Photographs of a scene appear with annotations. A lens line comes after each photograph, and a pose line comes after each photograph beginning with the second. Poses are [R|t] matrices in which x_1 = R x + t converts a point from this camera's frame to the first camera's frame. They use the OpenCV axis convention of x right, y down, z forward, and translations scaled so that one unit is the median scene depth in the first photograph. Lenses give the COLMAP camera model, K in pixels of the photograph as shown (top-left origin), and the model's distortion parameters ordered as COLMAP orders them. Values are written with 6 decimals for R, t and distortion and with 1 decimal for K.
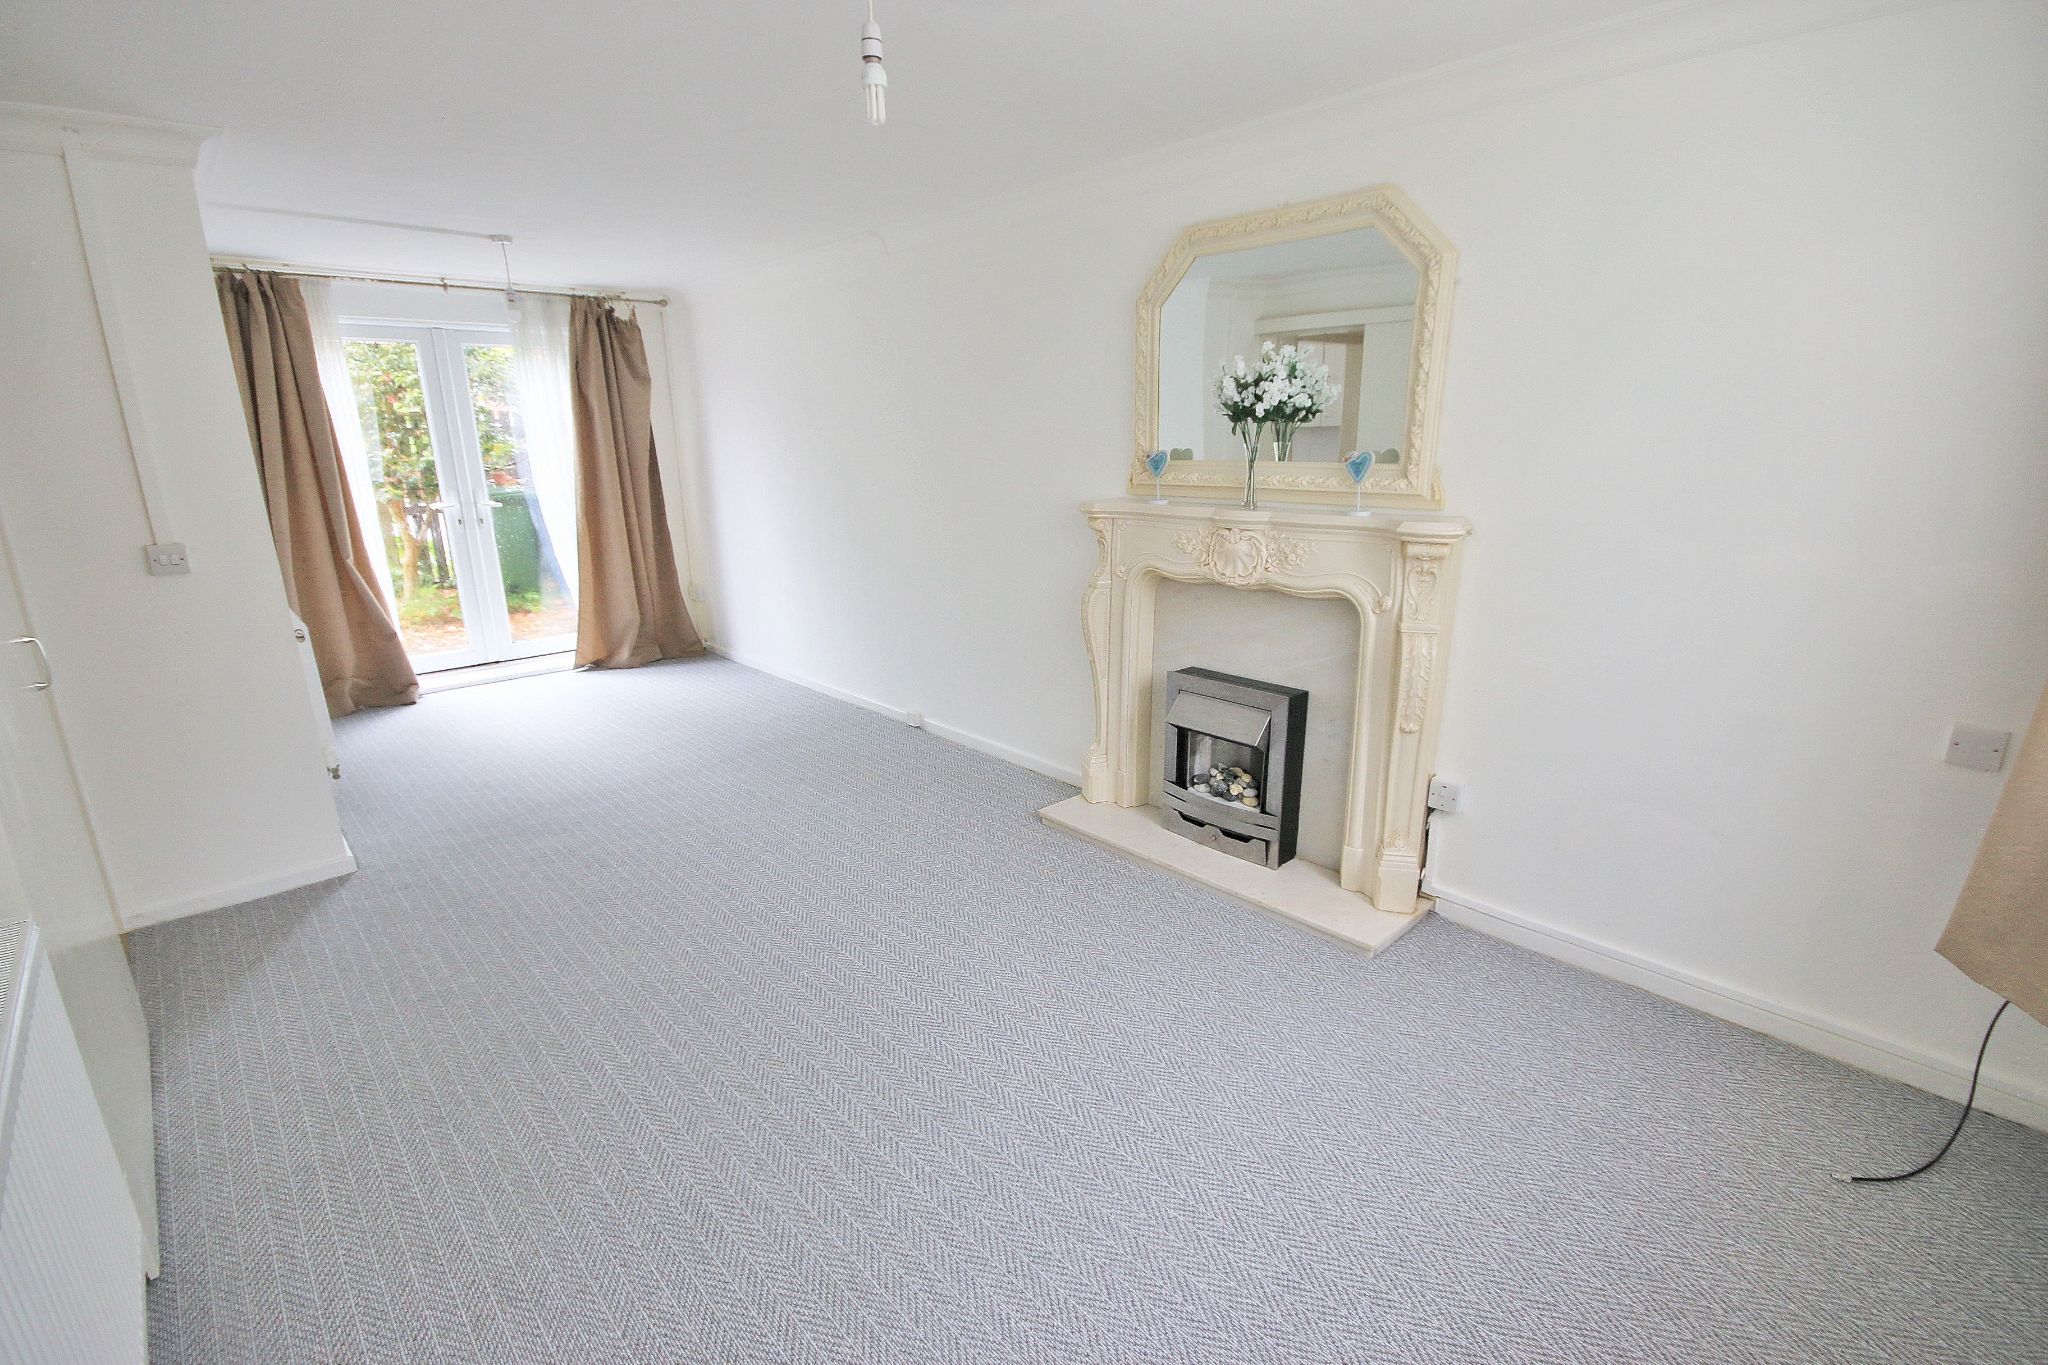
lens RADIAL K [[937.3, 0, 1020.5], [0, 937.3, 699.7], [0, 0, 1]] dist [0.001615, 0.000434]
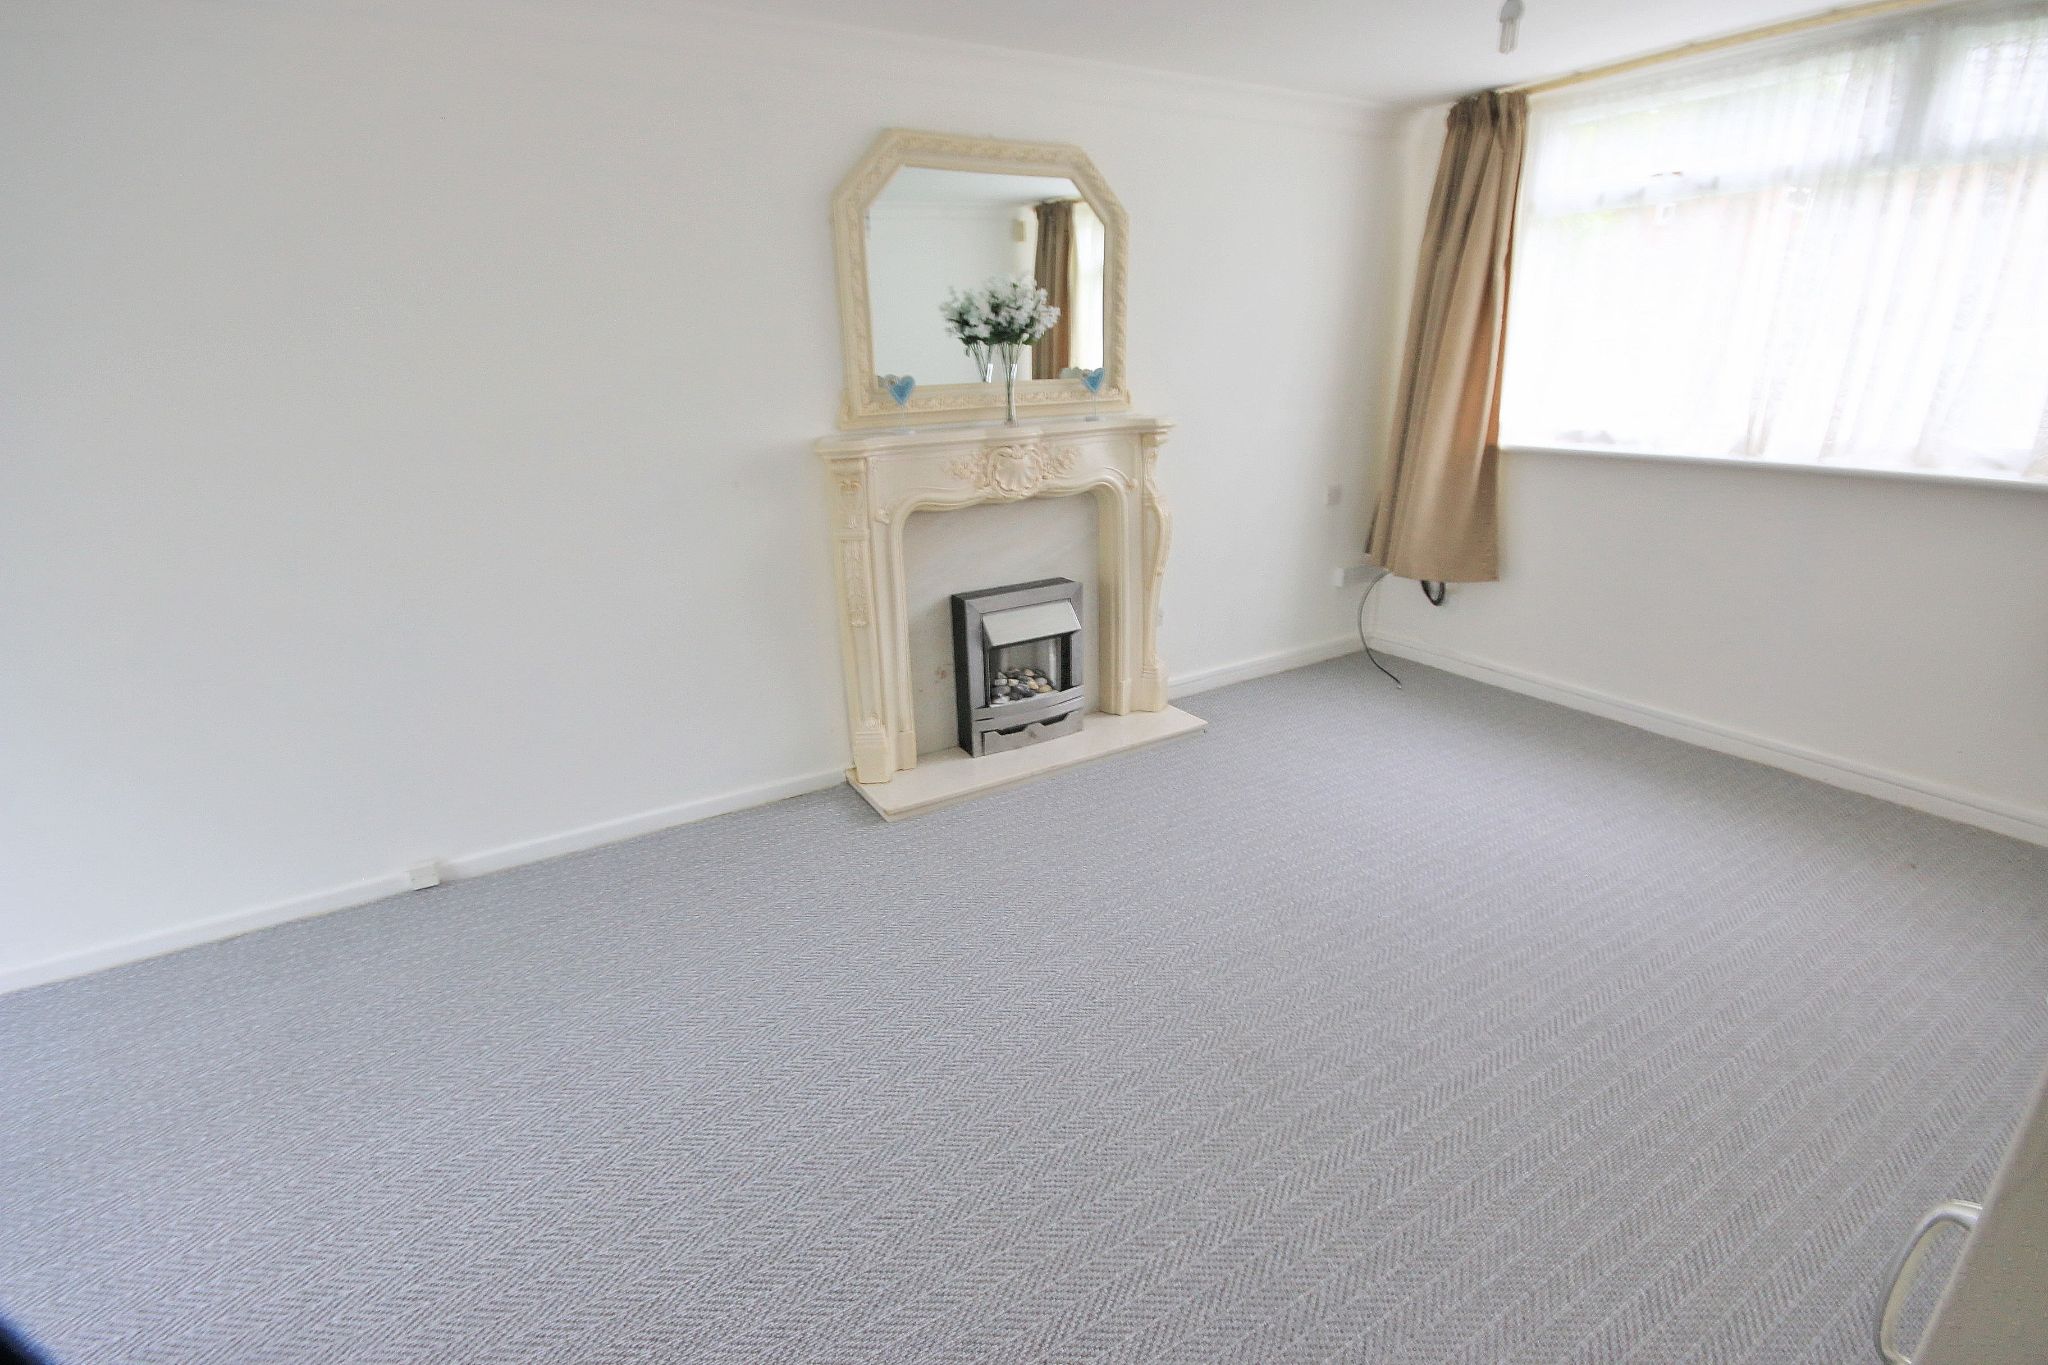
lens RADIAL K [[954.7, 0, 1022.4], [0, 954.7, 687.7], [0, 0, 1]] dist [0.020346, -0.017206]
pose [[0.198114, -0.321674, 0.925892, -0.862975], [0.289725, 0.921625, 0.258199, -0.205717], [-0.936381, 0.217101, 0.275784, 0.747669]]
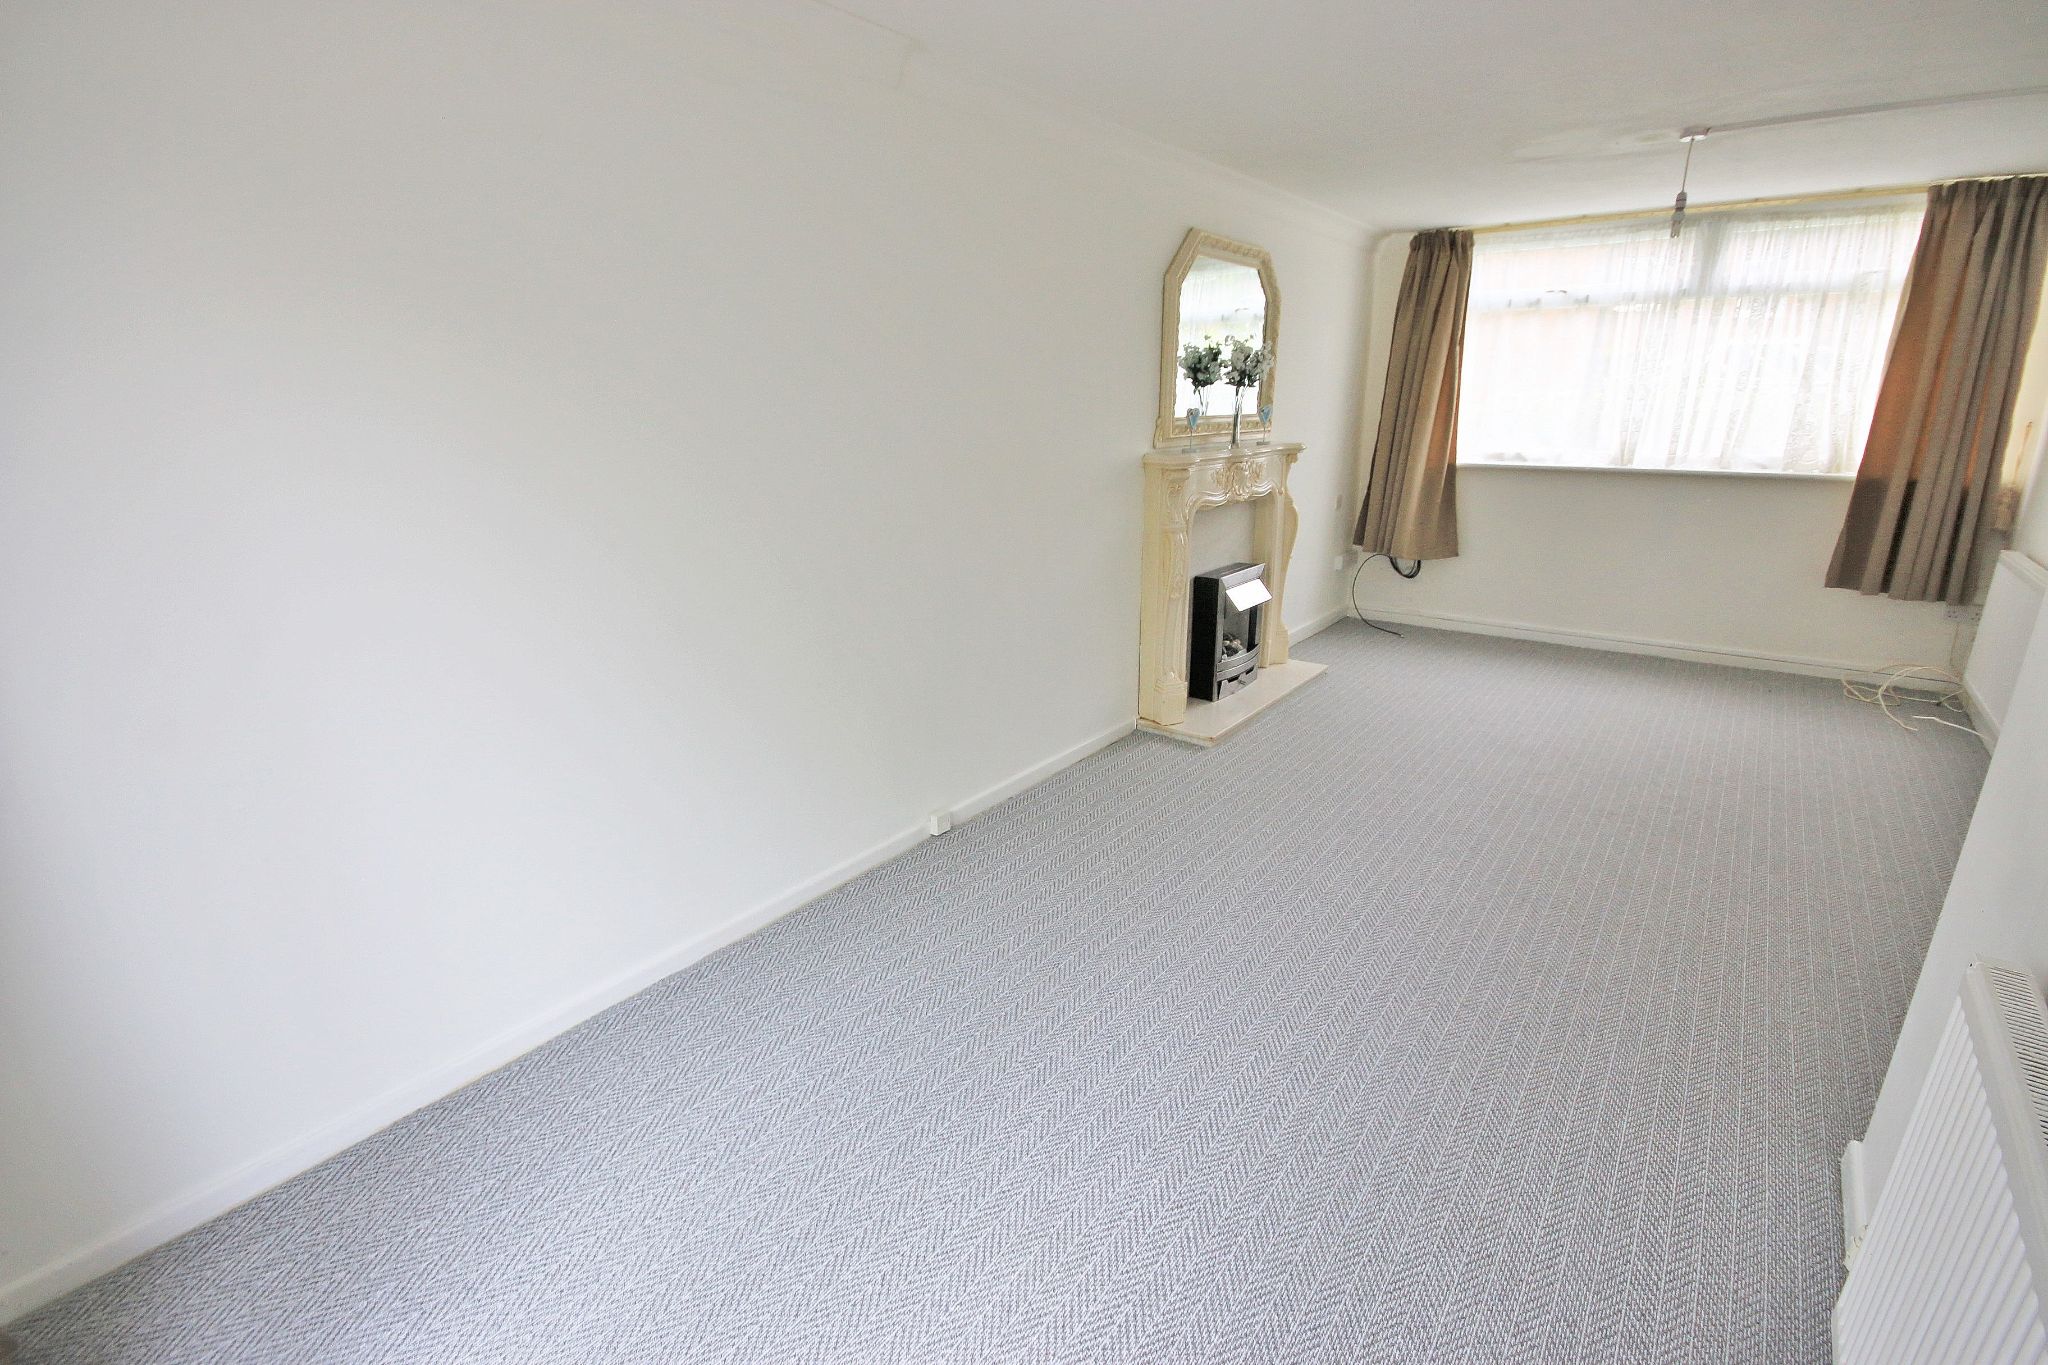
lens RADIAL K [[922.7, 0, 1031.3], [0, 922.7, 695.4], [0, 0, 1]] dist [-0.014498, -0.000079]
pose [[-0.171569, -0.291342, 0.941108, -1.134646], [0.281158, 0.901064, 0.330202, -0.411695], [-0.944200, 0.321253, -0.072682, 1.513216]]
